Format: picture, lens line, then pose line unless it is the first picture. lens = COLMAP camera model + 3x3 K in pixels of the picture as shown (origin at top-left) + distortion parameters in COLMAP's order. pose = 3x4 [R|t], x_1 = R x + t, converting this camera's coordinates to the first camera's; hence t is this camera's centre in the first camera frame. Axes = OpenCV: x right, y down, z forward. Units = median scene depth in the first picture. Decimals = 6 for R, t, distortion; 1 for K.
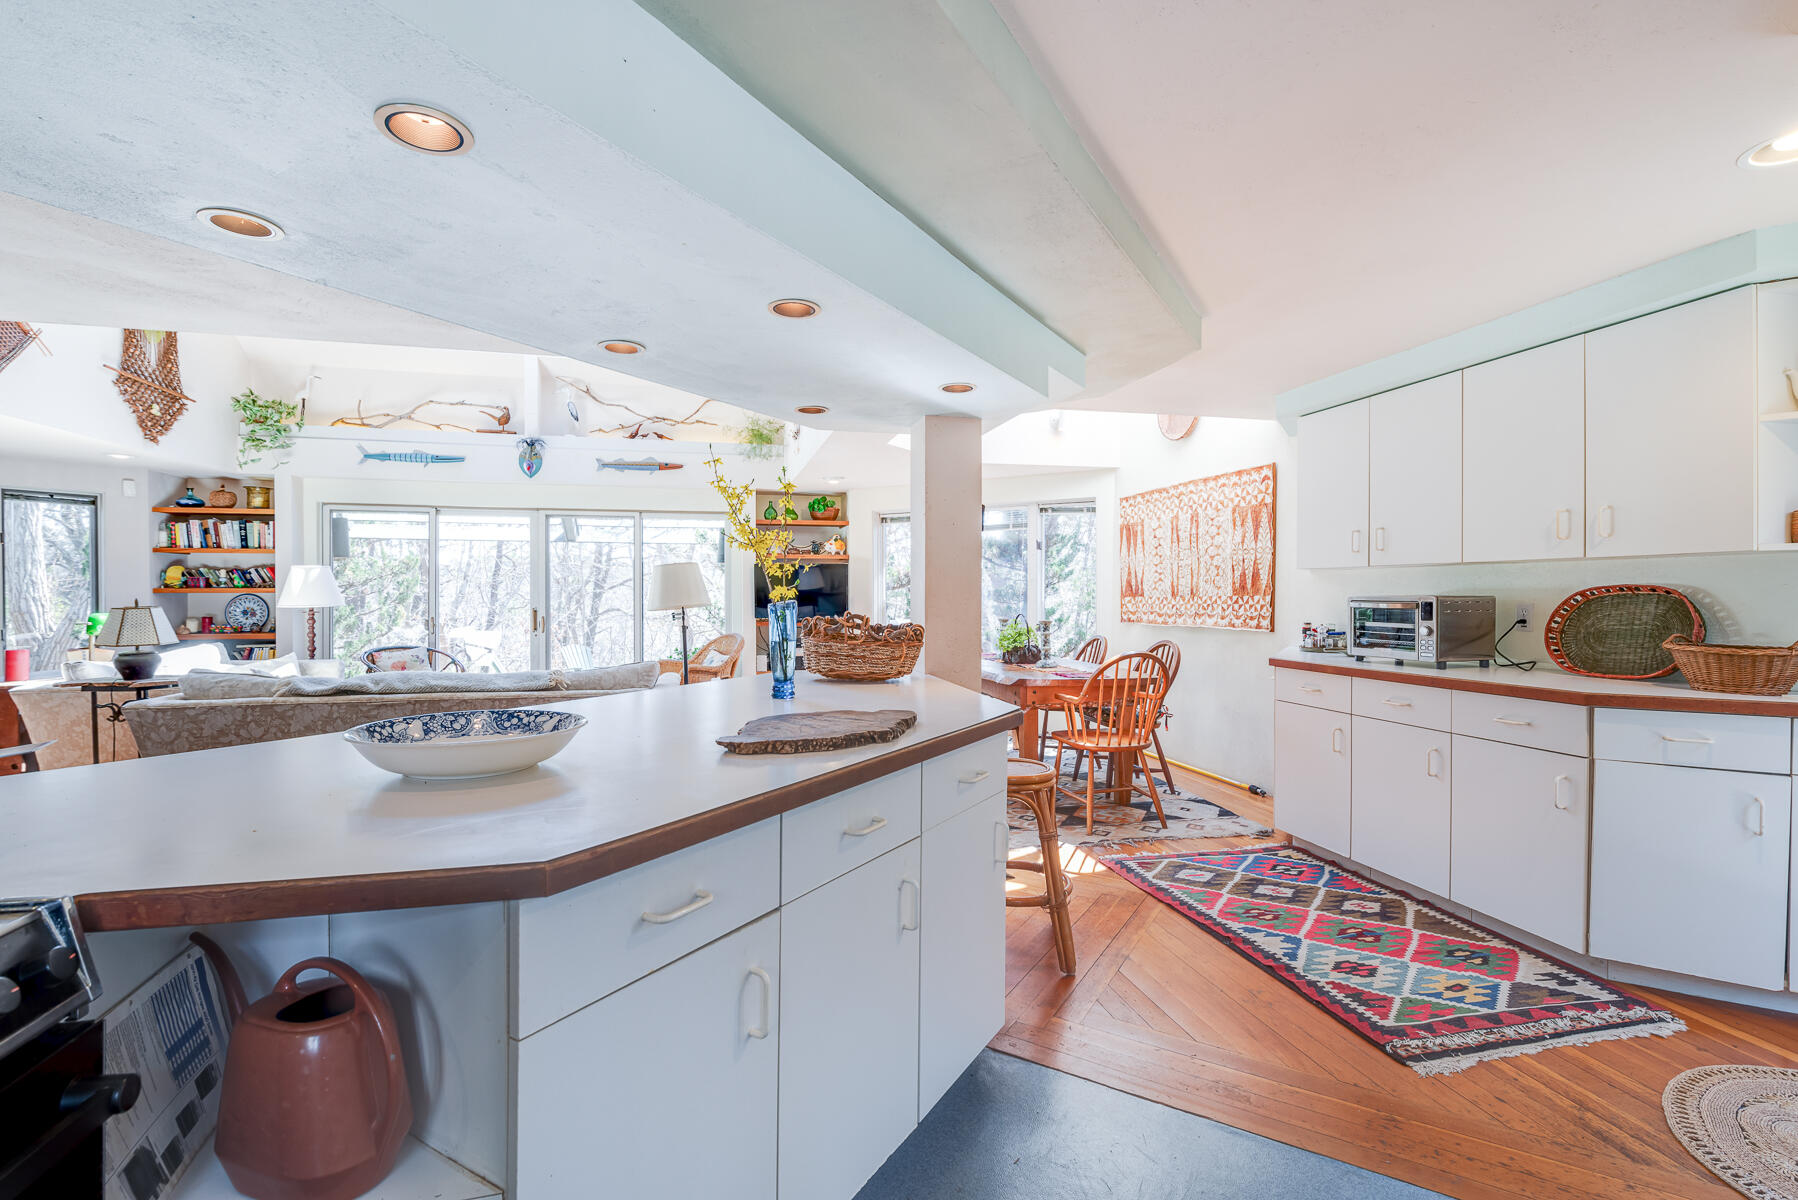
lens RADIAL K [[814.1, 0, 898.4], [0, 814.1, 603.0], [0, 0, 1]] dist [-0.003949, -0.001462]
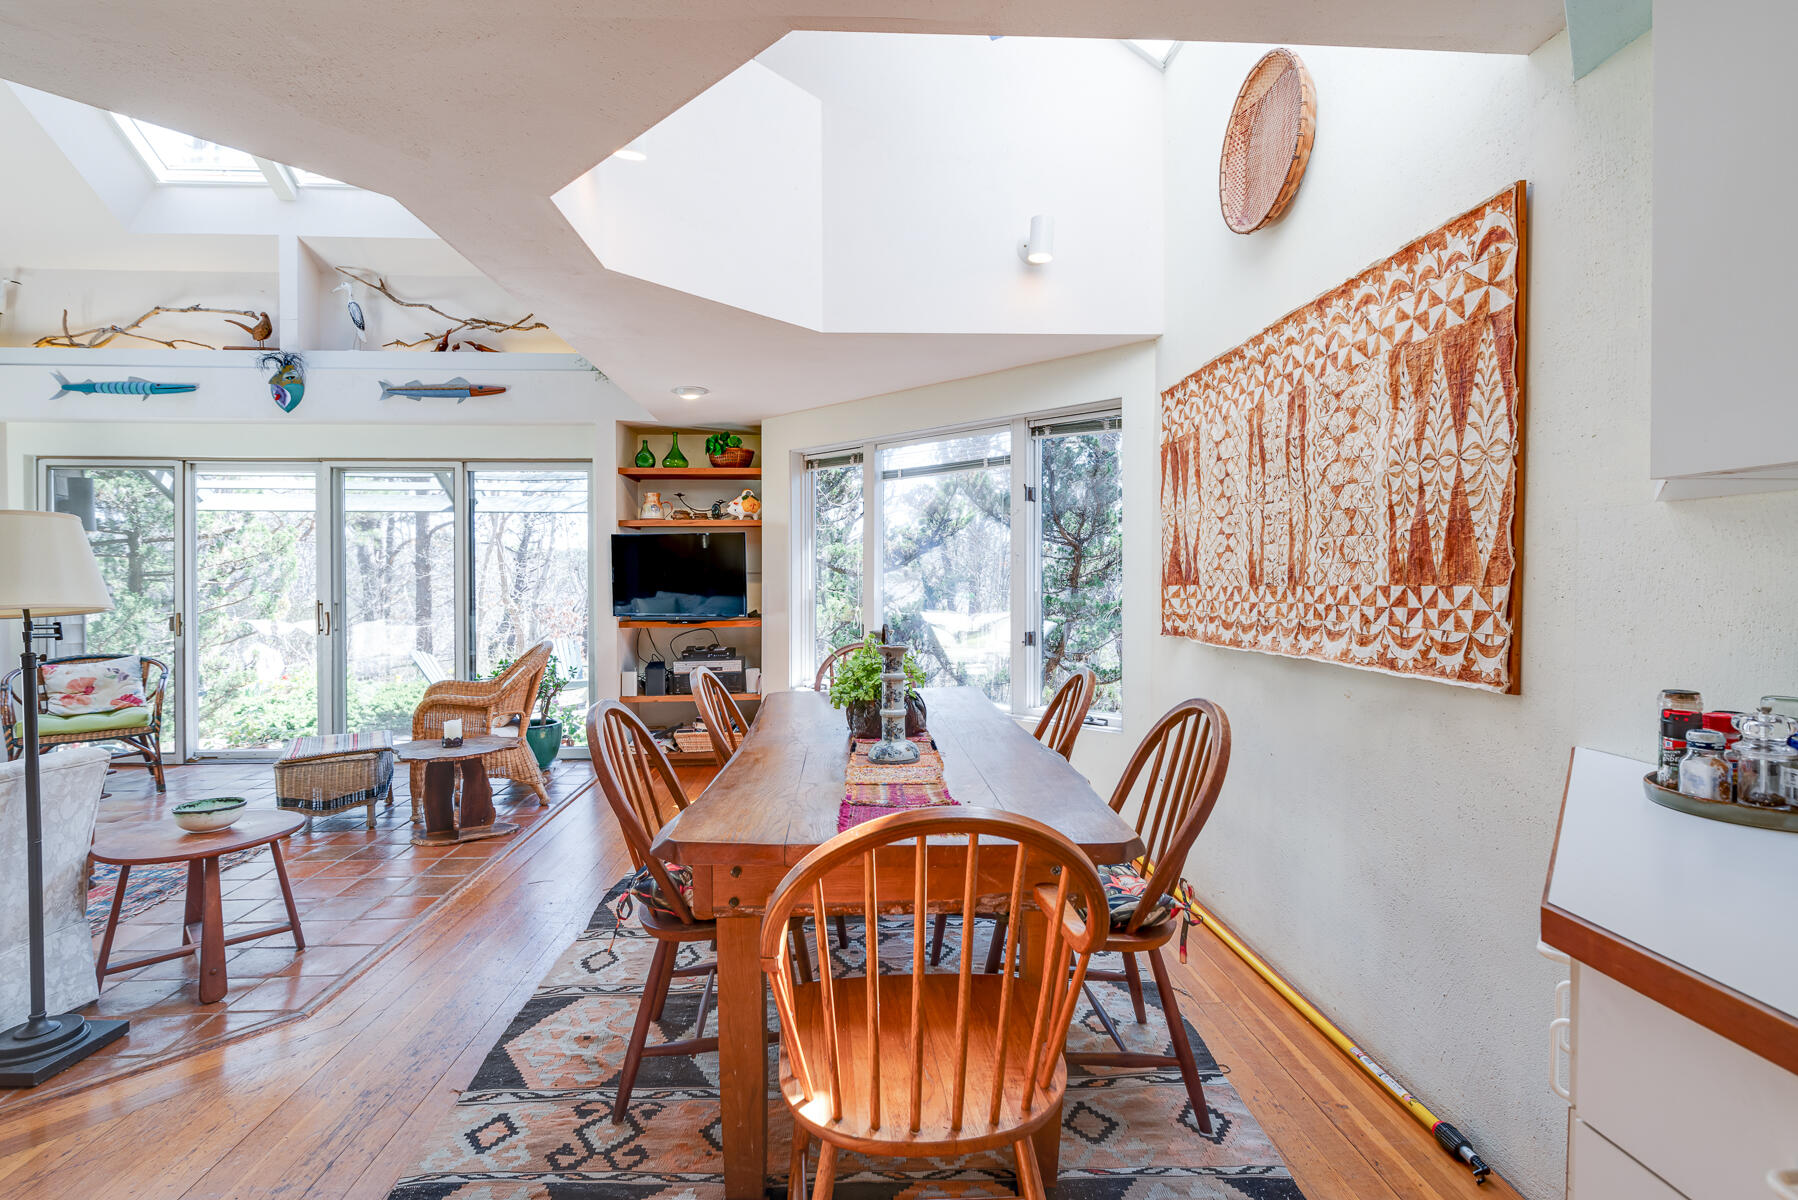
lens RADIAL K [[814.1, 0, 894.8], [0, 814.1, 589.7], [0, 0, 1]] dist [-0.003949, -0.001462]
pose [[0.983261, 0.000407, -0.182202, 0.210955], [0.000209, 0.999994, 0.003358, -0.006670], [0.182202, -0.003340, 0.983255, 0.488491]]
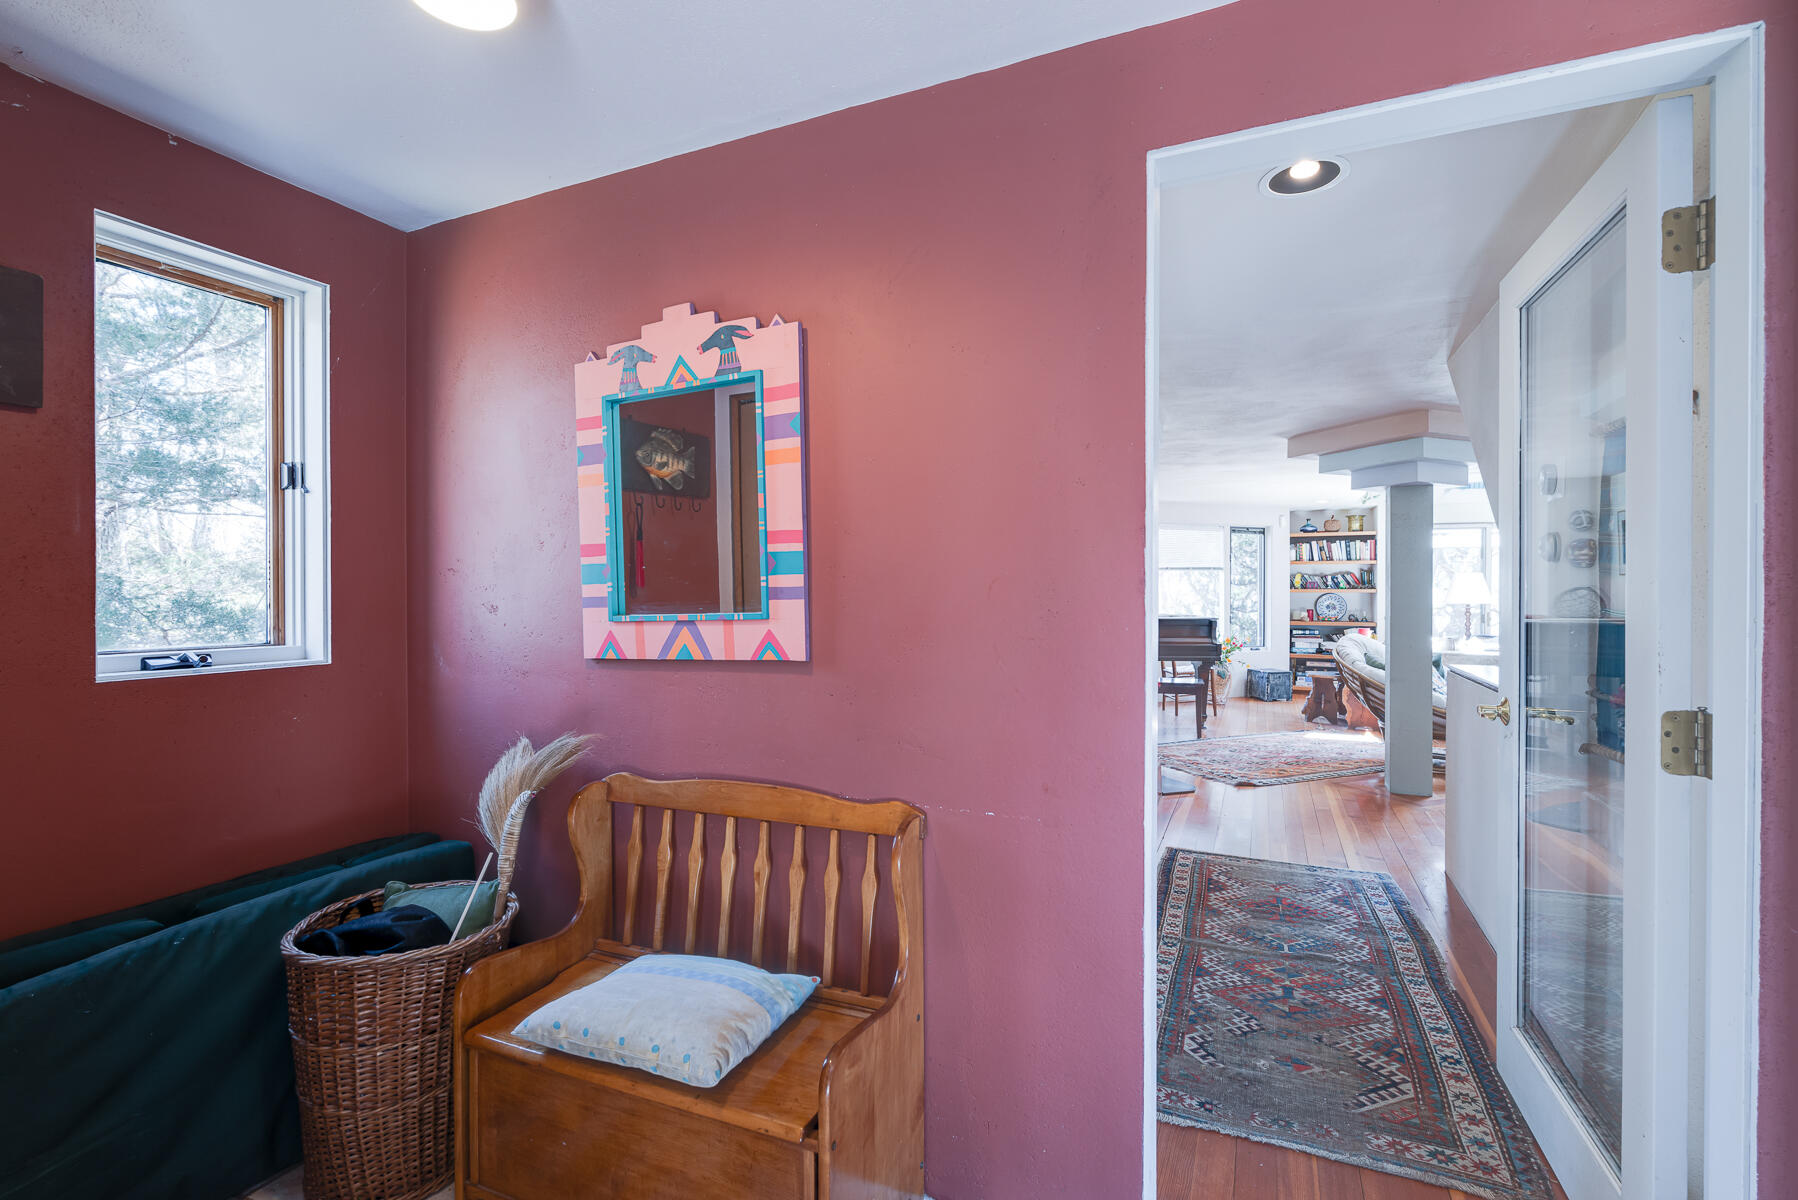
lens RADIAL K [[814.1, 0, 899.8], [0, 814.1, 594.1], [0, 0, 1]] dist [-0.003949, -0.001462]
pose [[0.782045, 0.010384, -0.623135, -0.619624], [-0.014233, 0.999898, -0.001201, 0.003224], [0.623059, 0.009808, 0.782113, -0.652700]]
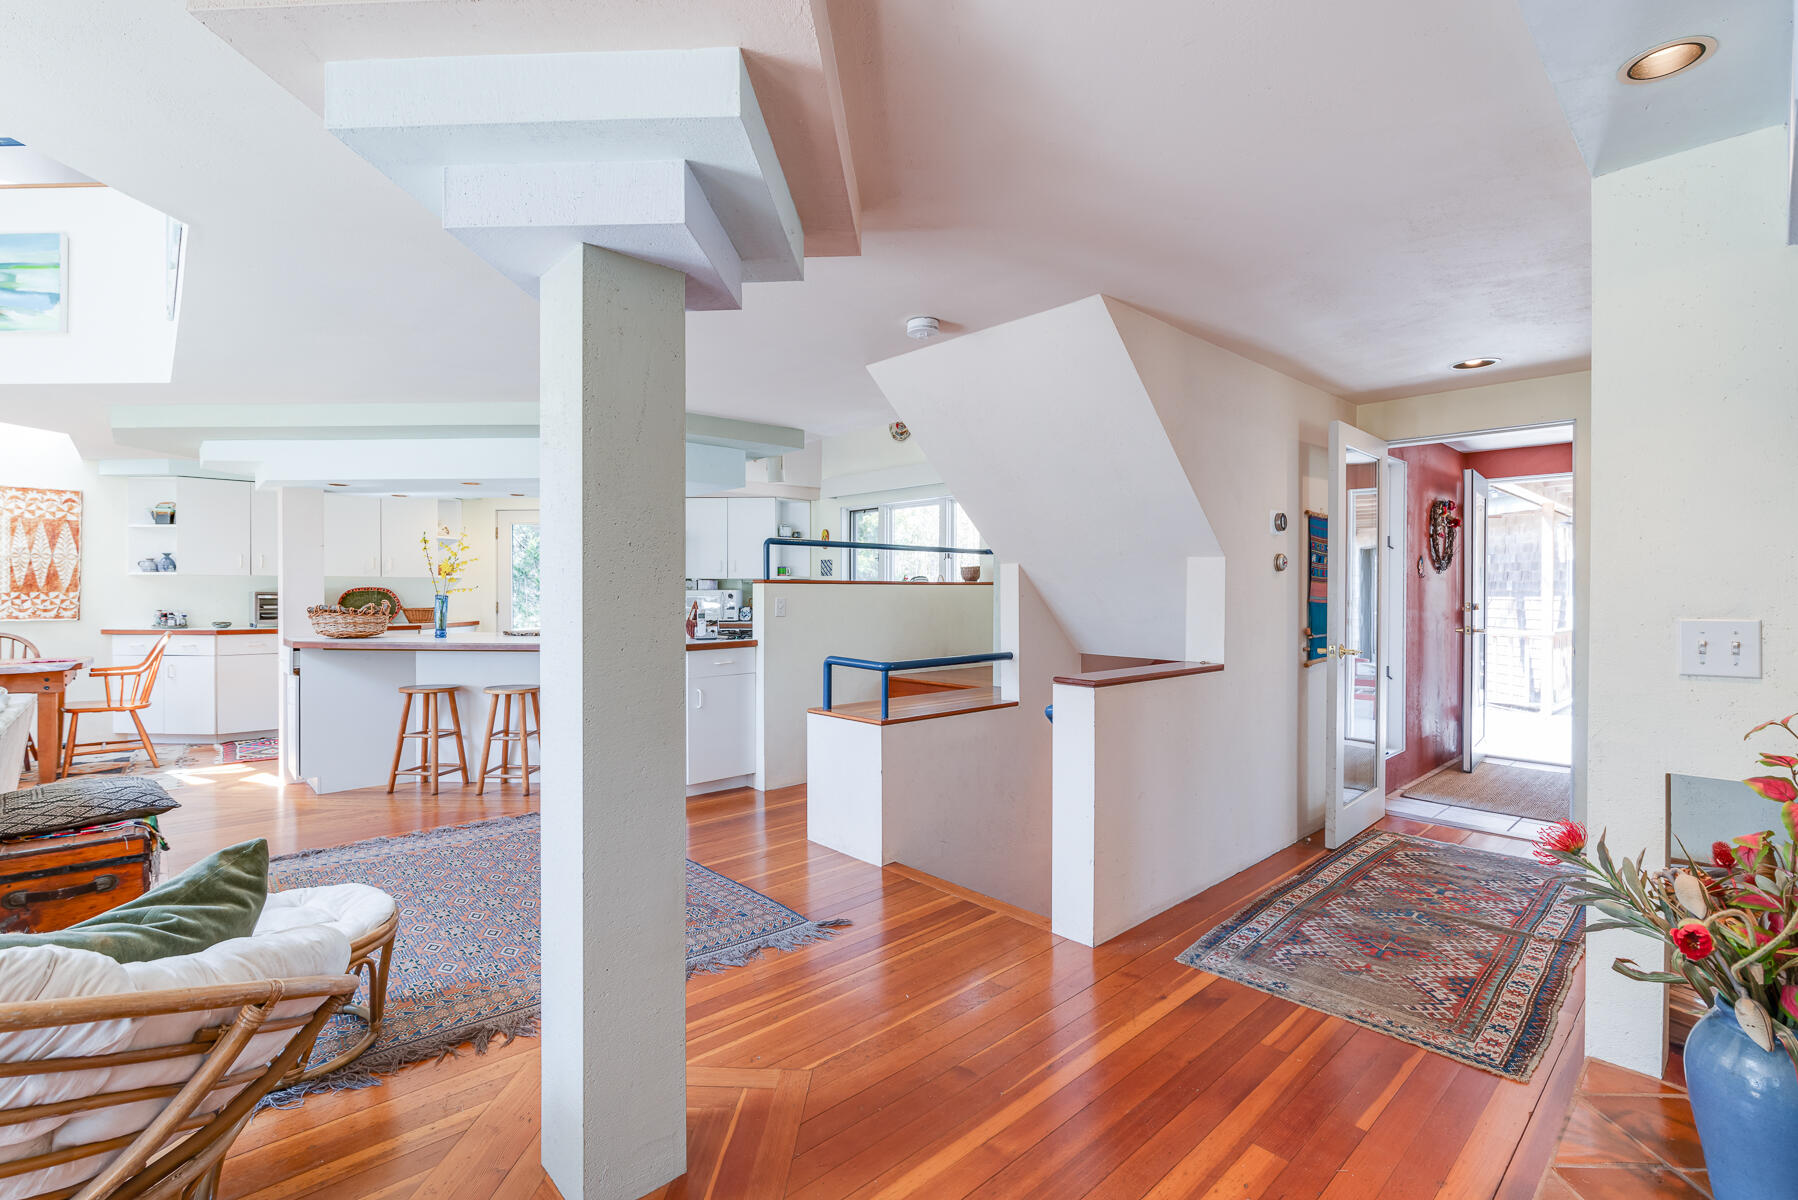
lens RADIAL K [[814.1, 0, 898.7], [0, 814.1, 598.9], [0, 0, 1]] dist [-0.003949, -0.001462]
pose [[-0.479817, -0.007158, 0.877339, -1.019373], [0.007880, 0.999891, 0.012467, -0.003211], [-0.877333, 0.012896, -0.479708, 0.365989]]
